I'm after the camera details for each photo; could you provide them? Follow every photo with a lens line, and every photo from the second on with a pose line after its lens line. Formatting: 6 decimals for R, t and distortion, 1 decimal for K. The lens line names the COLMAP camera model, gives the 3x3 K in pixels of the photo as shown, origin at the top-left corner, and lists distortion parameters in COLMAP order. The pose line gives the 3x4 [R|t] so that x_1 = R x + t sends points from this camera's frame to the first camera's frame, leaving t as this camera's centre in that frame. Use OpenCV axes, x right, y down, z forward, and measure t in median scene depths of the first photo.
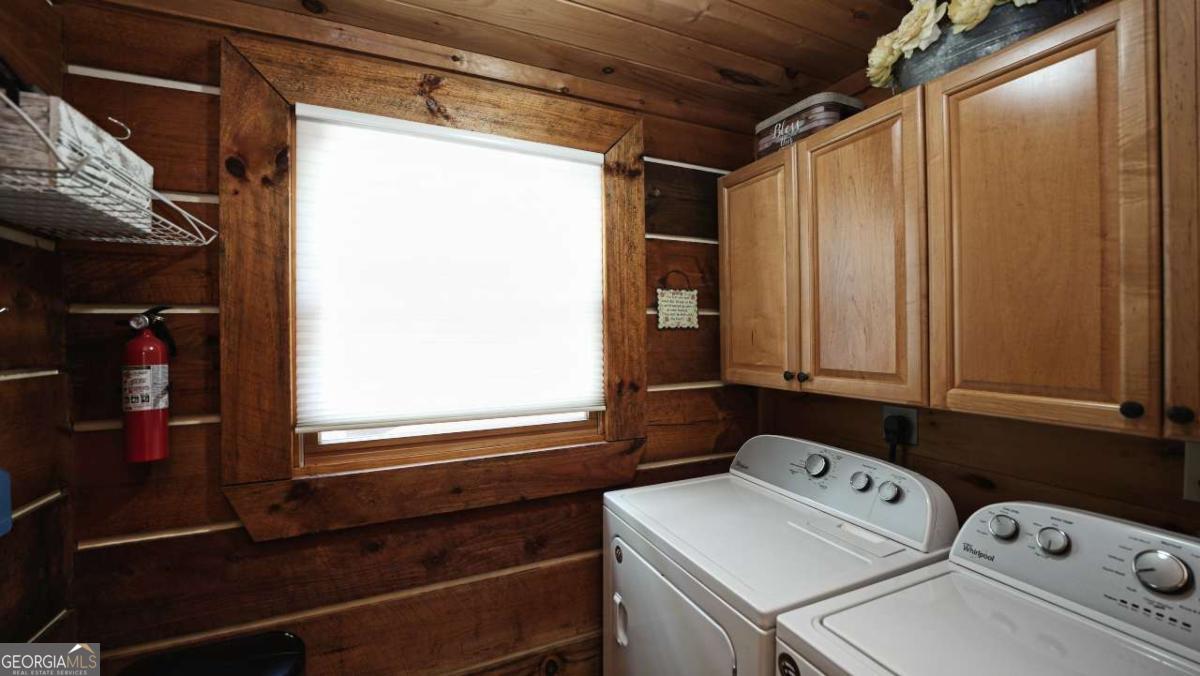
lens RADIAL K [[484.4, 0, 600.4], [0, 484.4, 337.8], [0, 0, 1]] dist [-0.031454, 0.004069]
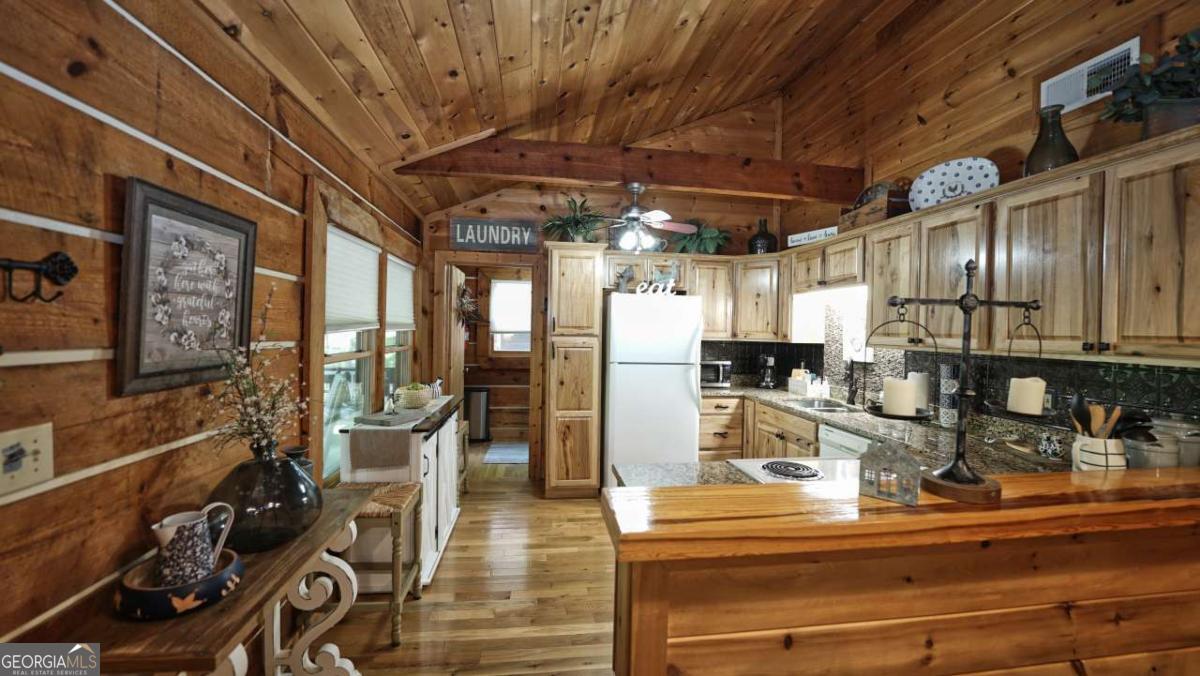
lens RADIAL K [[484.4, 0, 600.4], [0, 484.4, 337.8], [0, 0, 1]] dist [-0.031454, 0.004069]
pose [[0.957928, 0.031067, -0.285322, 1.704051], [-0.029745, 0.999517, 0.008966, 0.022408], [0.285463, -0.000101, 0.958390, -3.139819]]
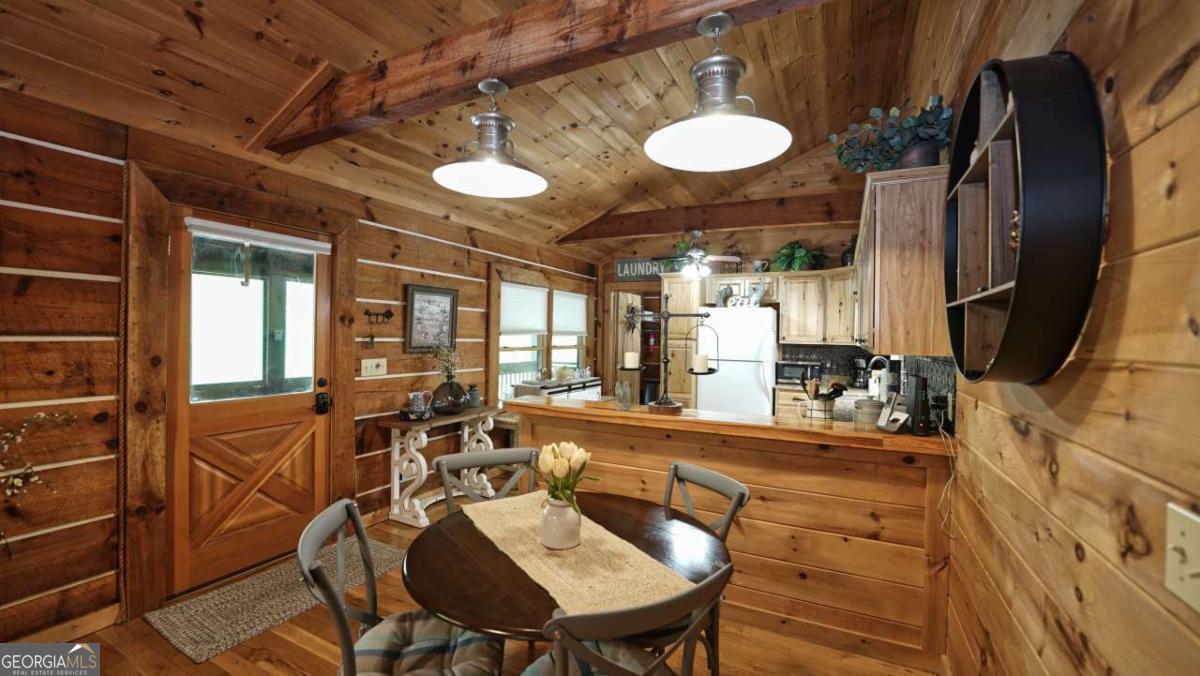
lens RADIAL K [[484.4, 0, 600.4], [0, 484.4, 337.8], [0, 0, 1]] dist [-0.031454, 0.004069]
pose [[0.626957, 0.022309, -0.778734, 3.473666], [-0.029402, 0.999555, 0.004964, 0.026420], [0.778499, 0.019784, 0.627334, -3.432027]]
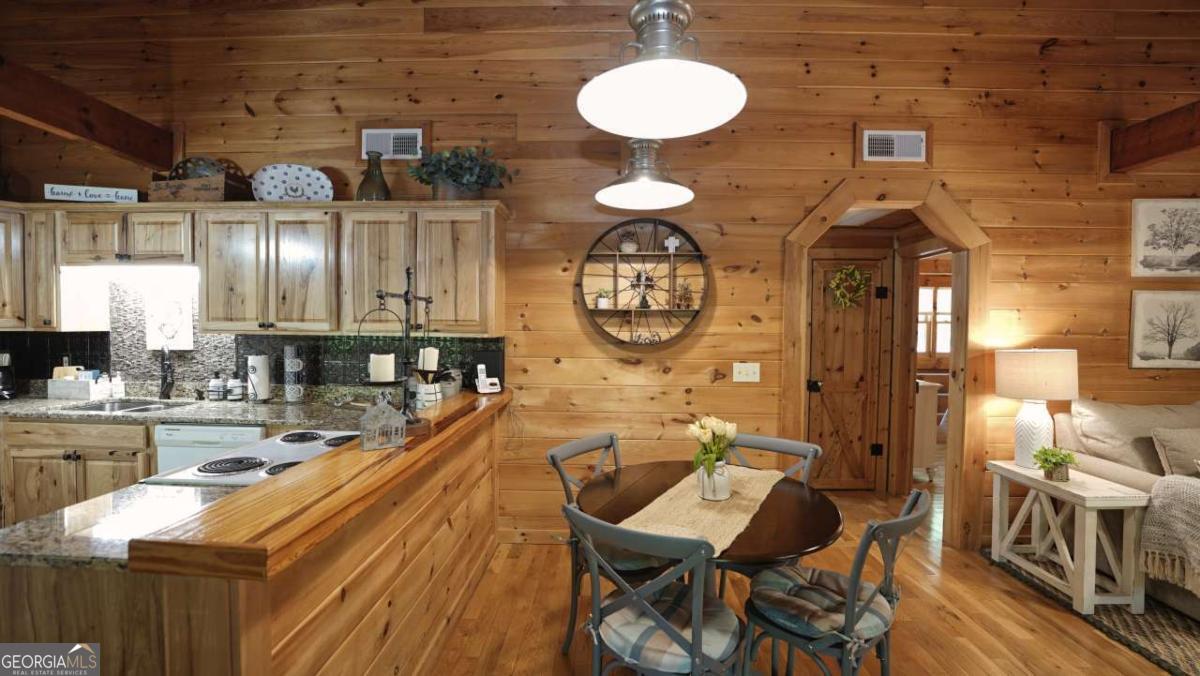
lens RADIAL K [[484.4, 0, 600.4], [0, 484.4, 337.8], [0, 0, 1]] dist [-0.031454, 0.004069]
pose [[0.438599, -0.011450, 0.898610, 1.148996], [-0.004431, 0.999879, 0.014903, 0.031356], [-0.898672, -0.010518, 0.438496, -3.104181]]
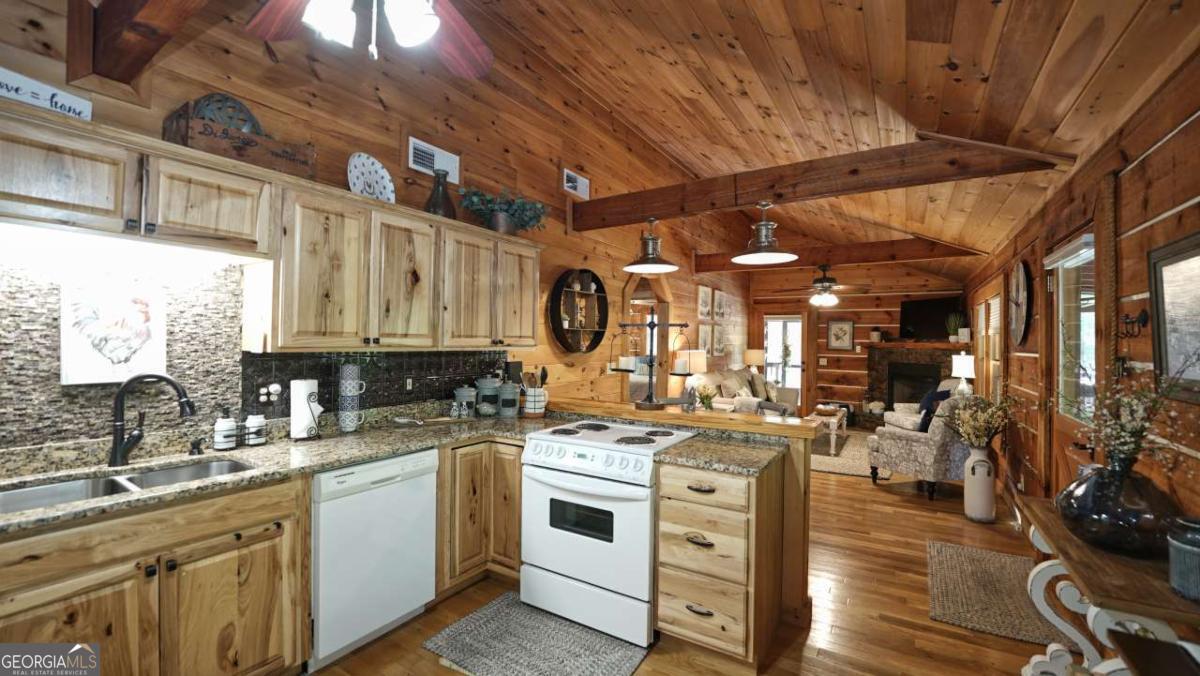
lens RADIAL K [[484.4, 0, 600.4], [0, 484.4, 337.8], [0, 0, 1]] dist [-0.031454, 0.004069]
pose [[-0.545182, 0.006344, 0.838294, 0.396781], [0.000332, 0.999973, -0.007352, 0.016091], [-0.838318, -0.003730, -0.545169, -0.606241]]
